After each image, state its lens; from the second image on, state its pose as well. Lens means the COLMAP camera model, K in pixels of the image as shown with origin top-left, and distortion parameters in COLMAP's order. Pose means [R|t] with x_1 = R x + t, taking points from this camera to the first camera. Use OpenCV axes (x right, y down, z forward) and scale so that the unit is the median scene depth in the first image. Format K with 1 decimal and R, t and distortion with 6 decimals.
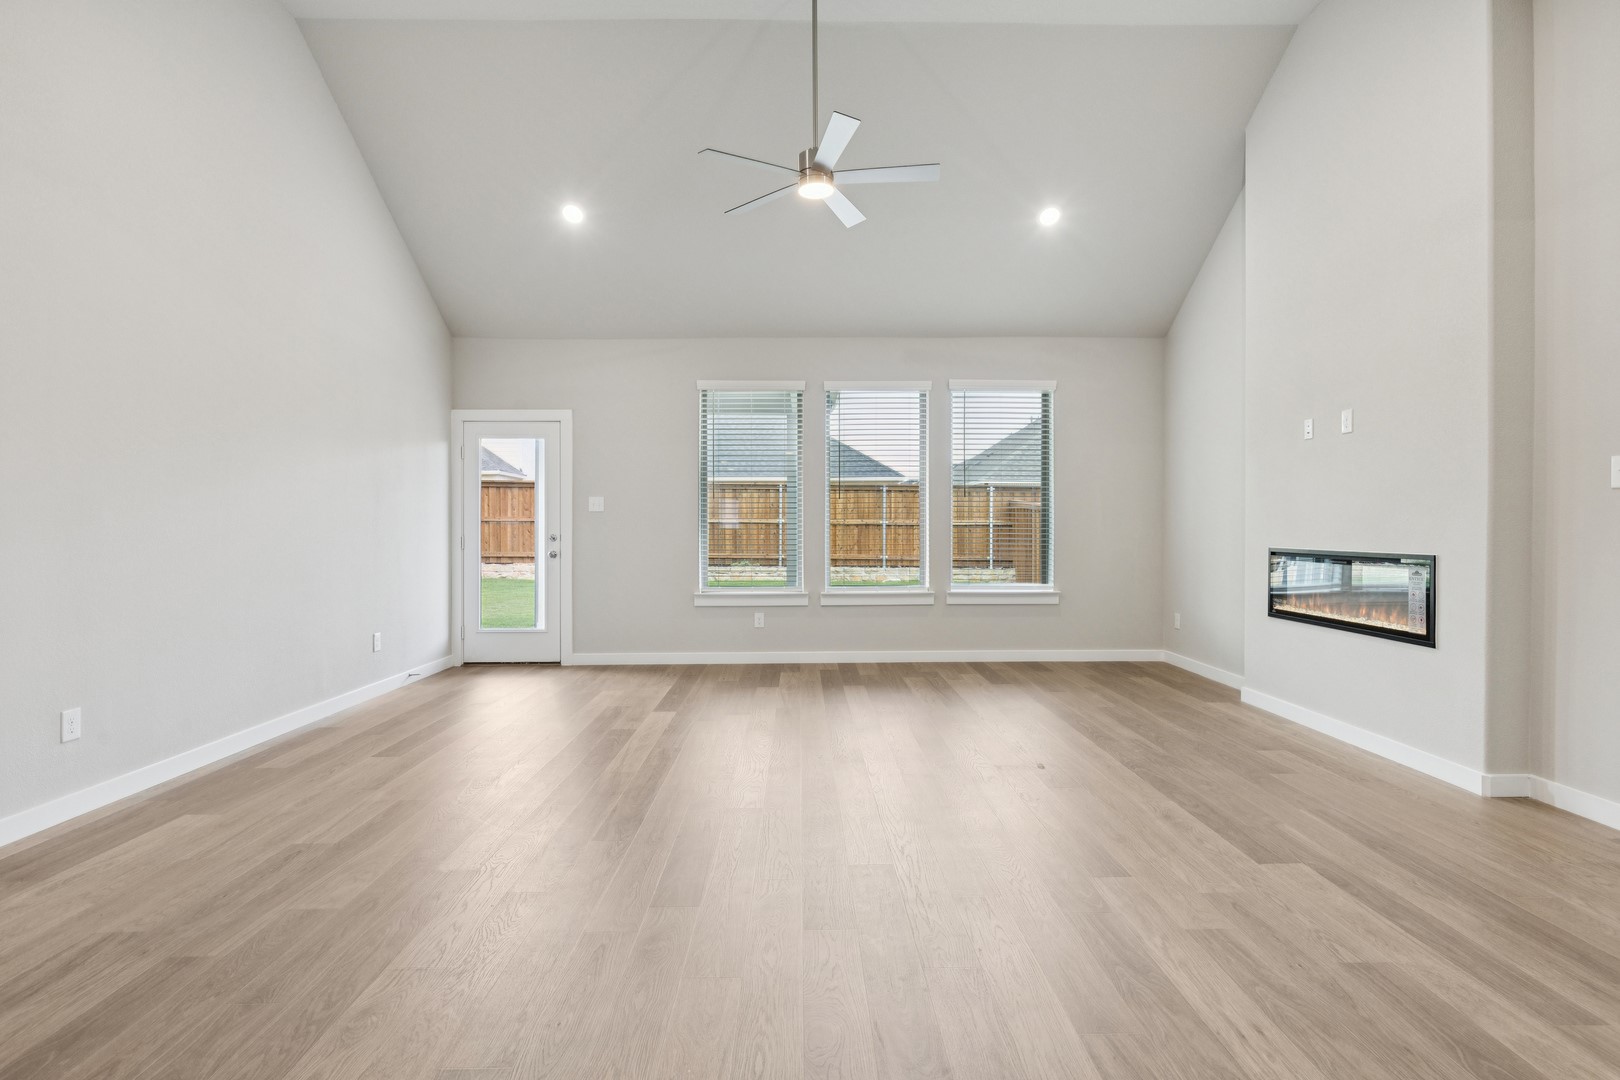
lens RADIAL K [[772.2, 0, 807.8], [0, 772.2, 527.1], [0, 0, 1]] dist [0.011408, 0.000642]
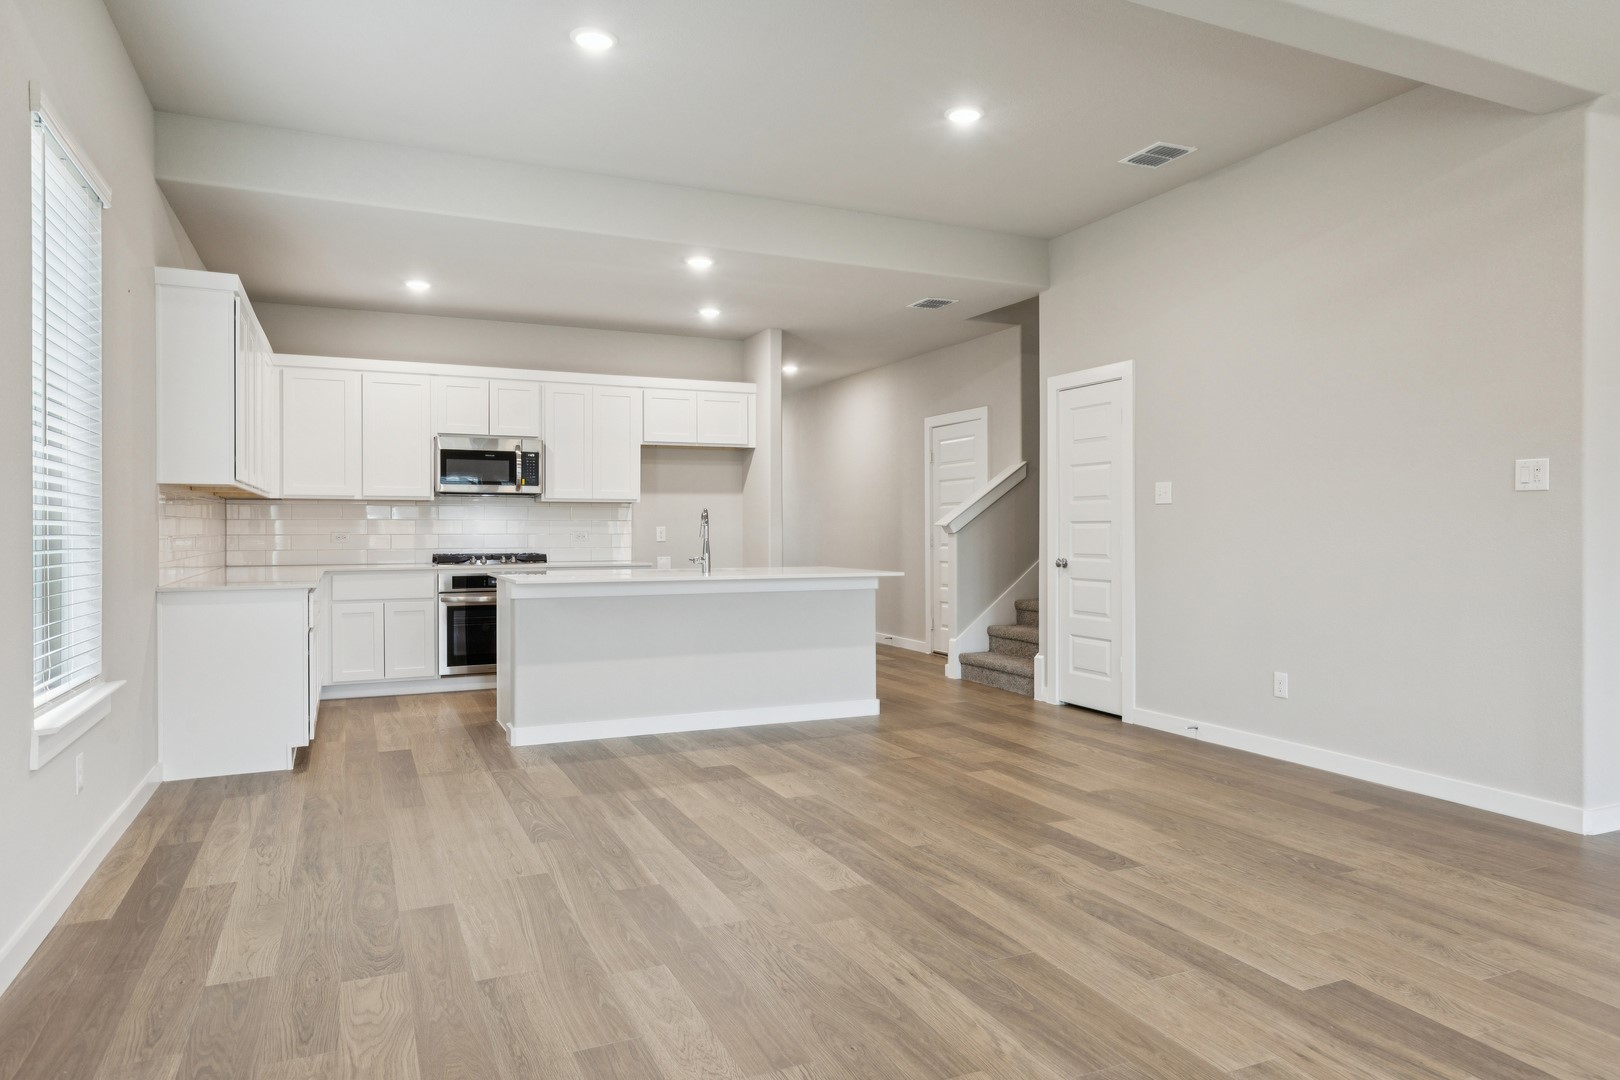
lens RADIAL K [[1028.5, 0, 809.7], [0, 1028.5, 536.3], [0, 0, 1]] dist [0.026818, -0.004212]
pose [[-0.915211, 0.003007, -0.402965, 0.351296], [-0.001826, 0.999931, 0.011608, 0.000030], [0.402972, 0.011360, -0.915142, 0.625664]]
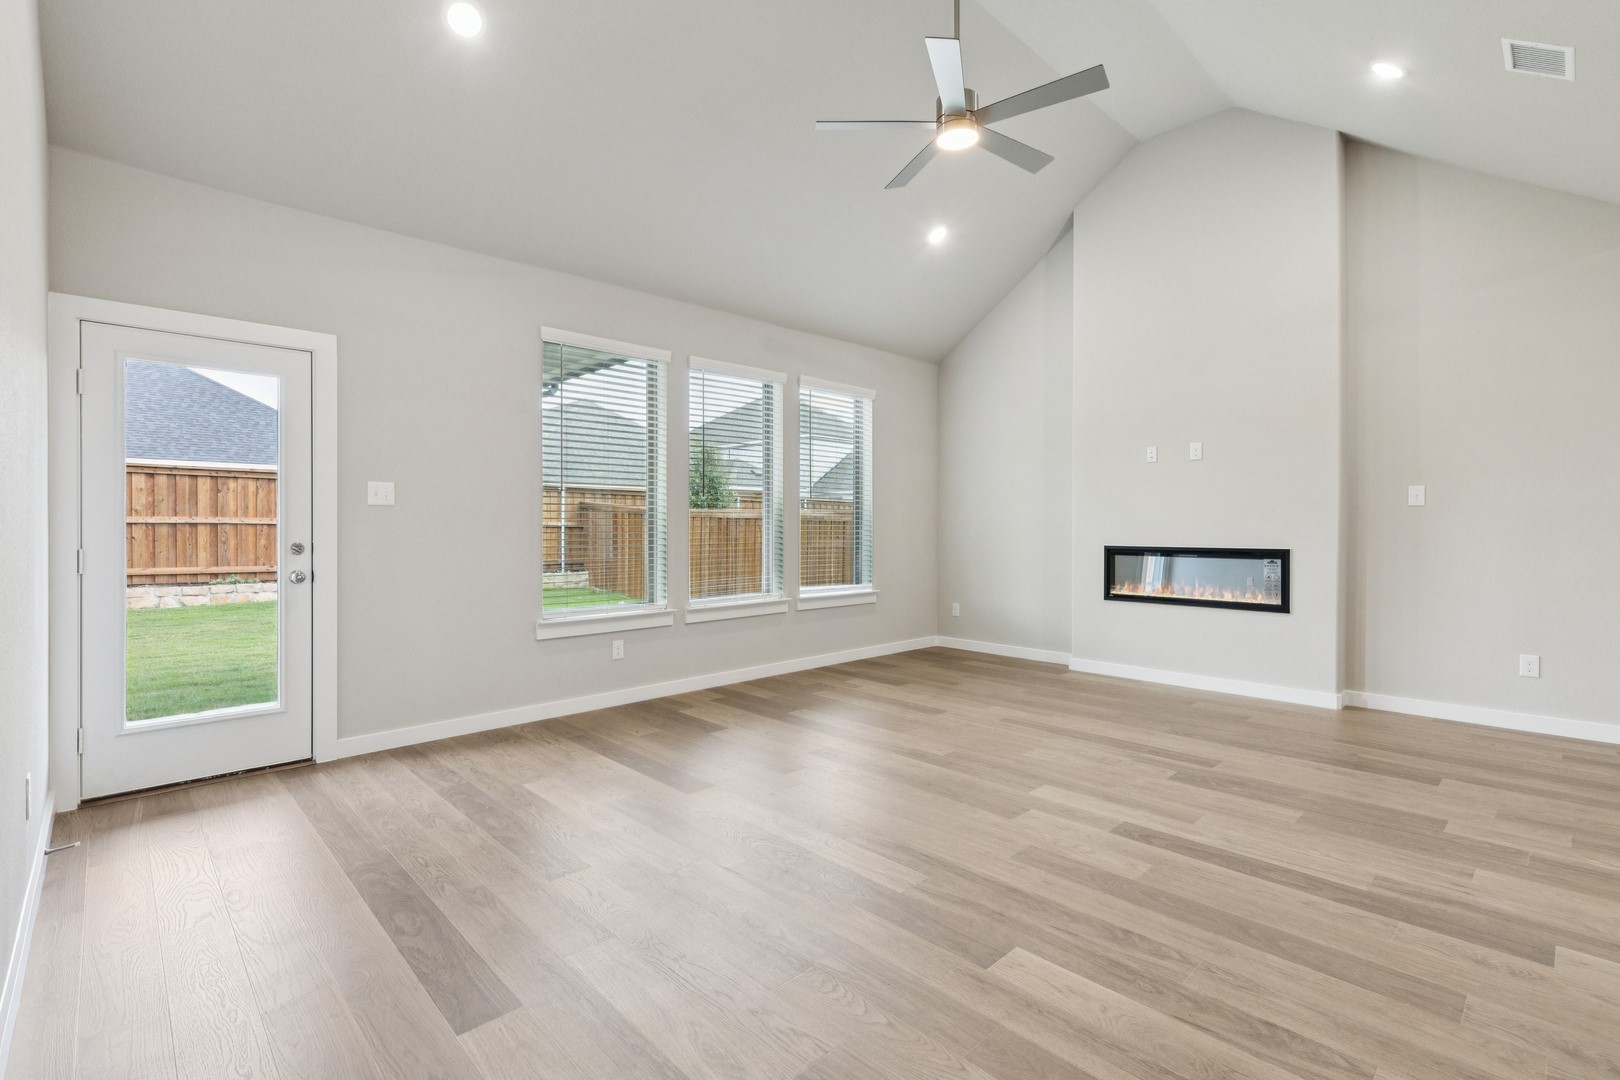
lens RADIAL K [[739.0, 0, 815.3], [0, 739.0, 528.0], [0, 0, 1]] dist [0.010265, -0.000008]
pose [[0.733426, 0.000633, 0.679769, -0.424903], [0.000607, 0.999999, -0.001586, -0.000570], [-0.679769, 0.001576, 0.733424, 0.321824]]
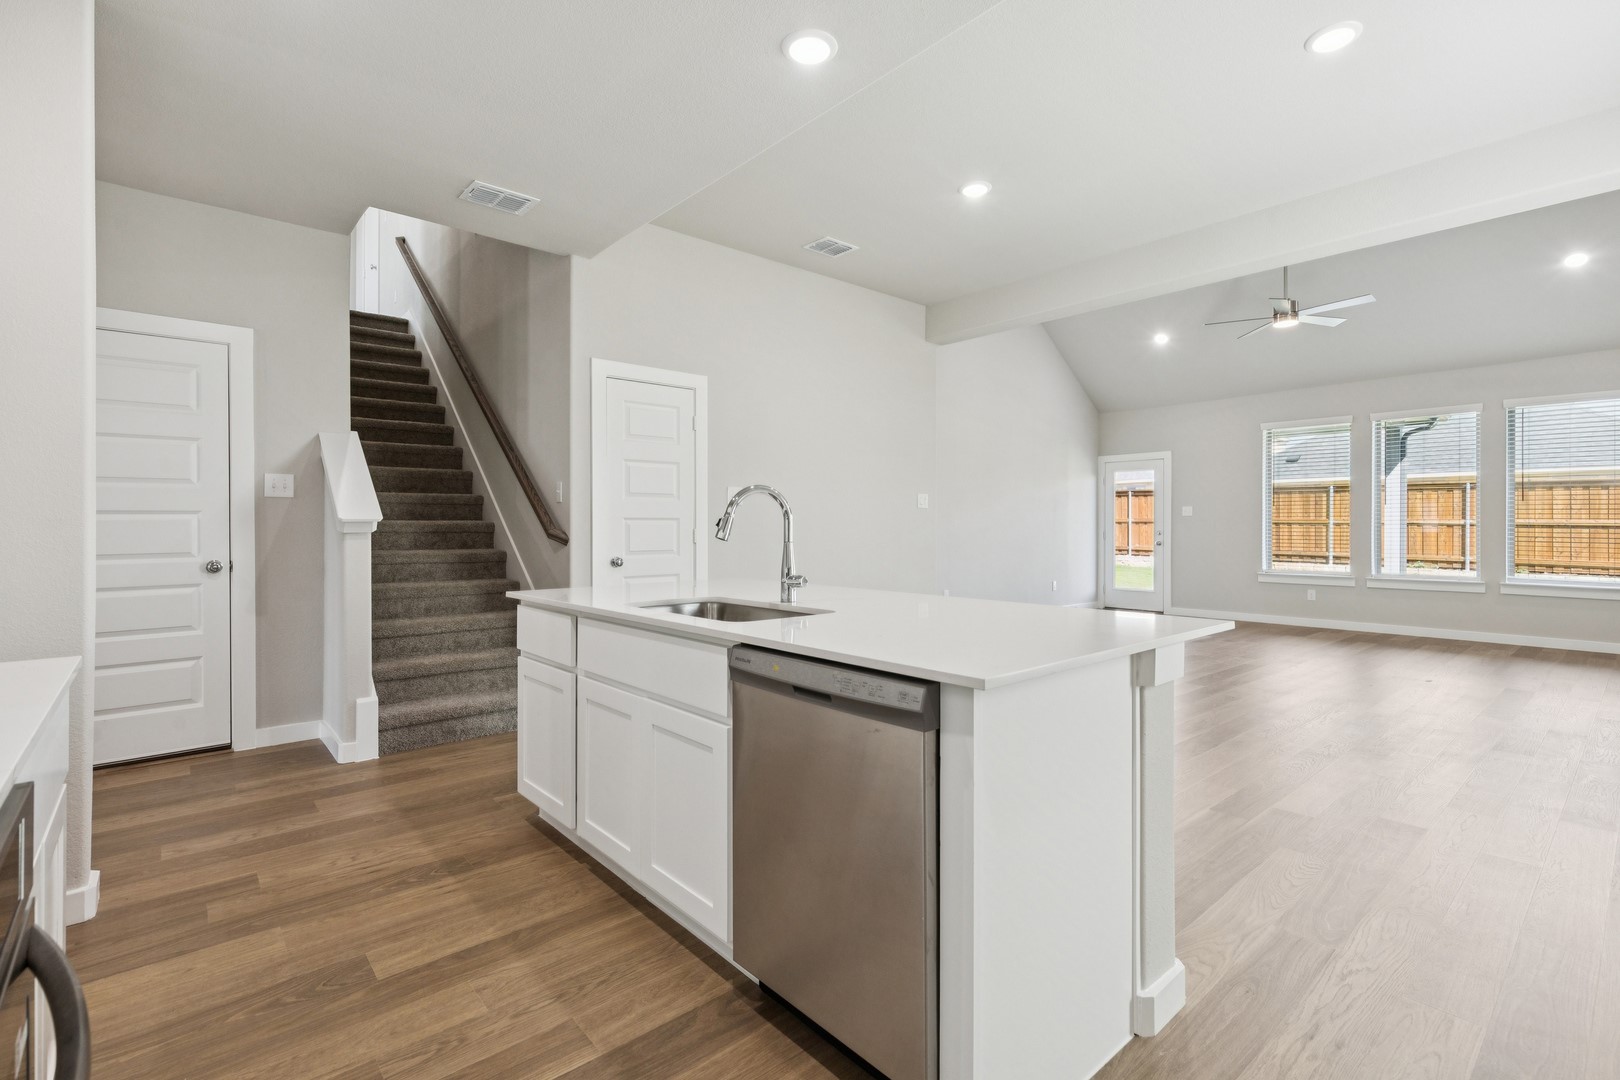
lens RADIAL K [[739.0, 0, 814.2], [0, 739.0, 523.8], [0, 0, 1]] dist [0.010265, -0.000008]
pose [[0.650536, 0.000716, -0.759475, 0.361628], [-0.005020, 0.999982, -0.003358, 0.004119], [0.759459, 0.005998, 0.650527, -0.516786]]
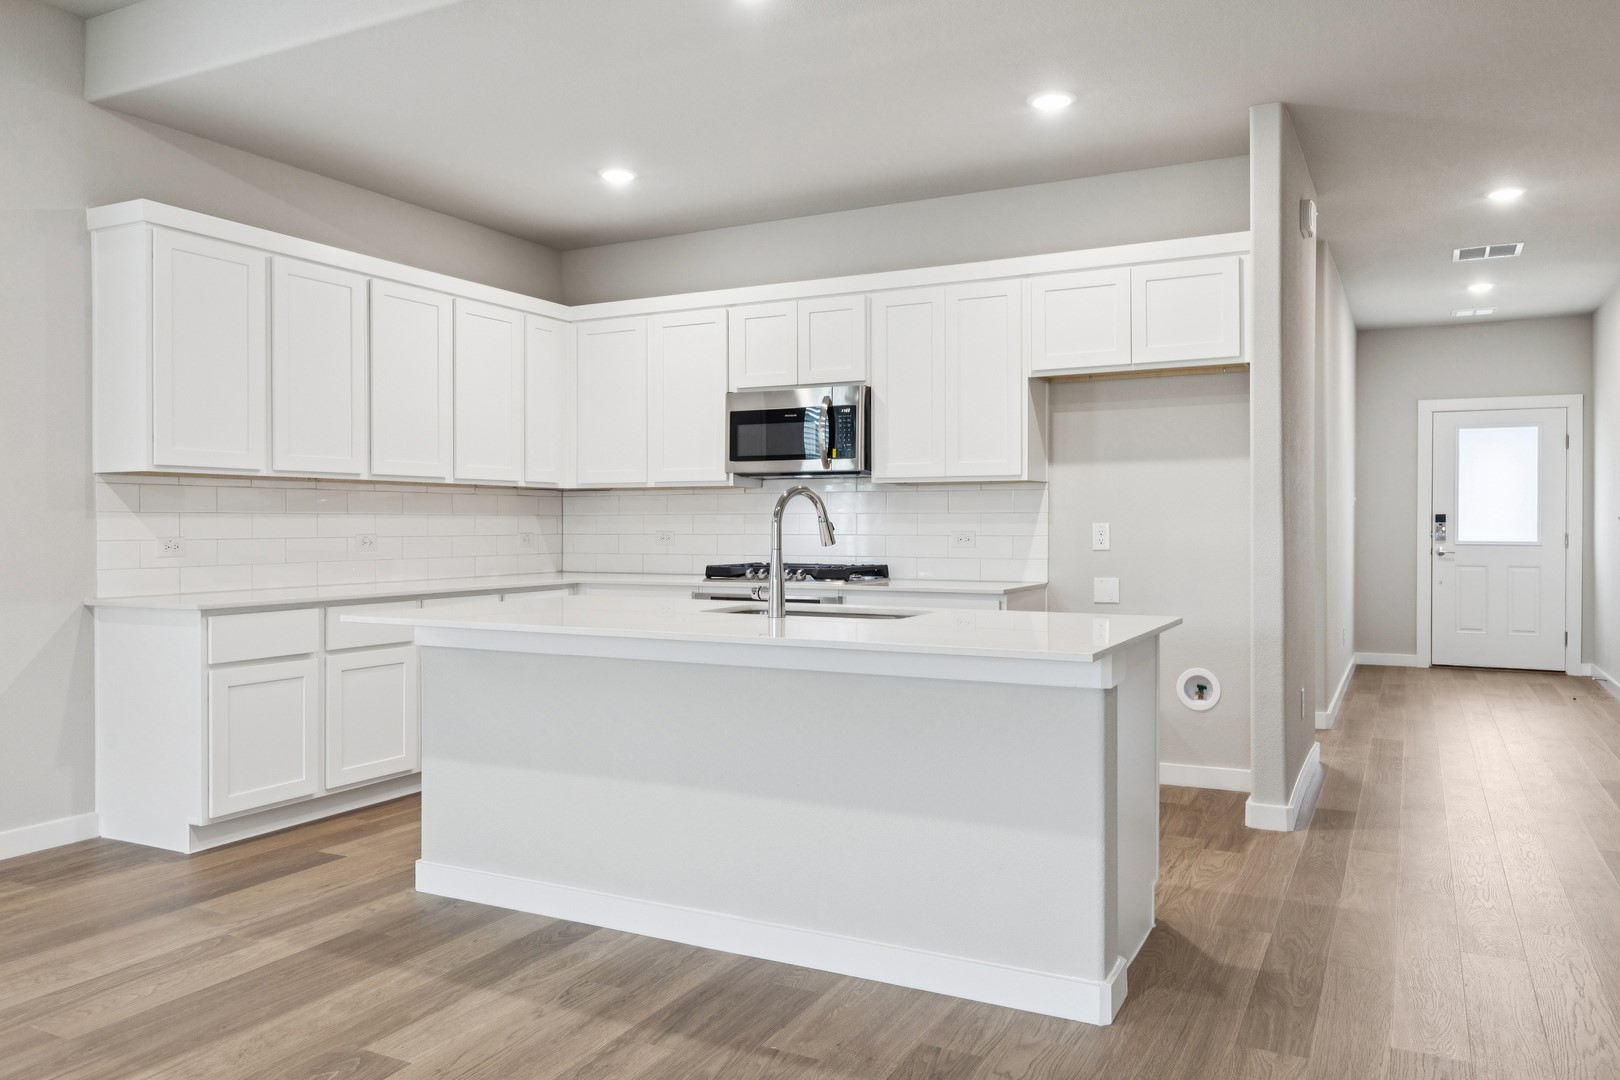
lens RADIAL K [[1142.8, 0, 798.2], [0, 1142.8, 529.1], [0, 0, 1]] dist [0.039254, 0.000913]
pose [[-0.873867, -0.000245, 0.486165, -0.197319], [0.003520, 0.999970, 0.006830, 0.001810], [-0.486152, 0.007680, -0.873840, 0.167708]]
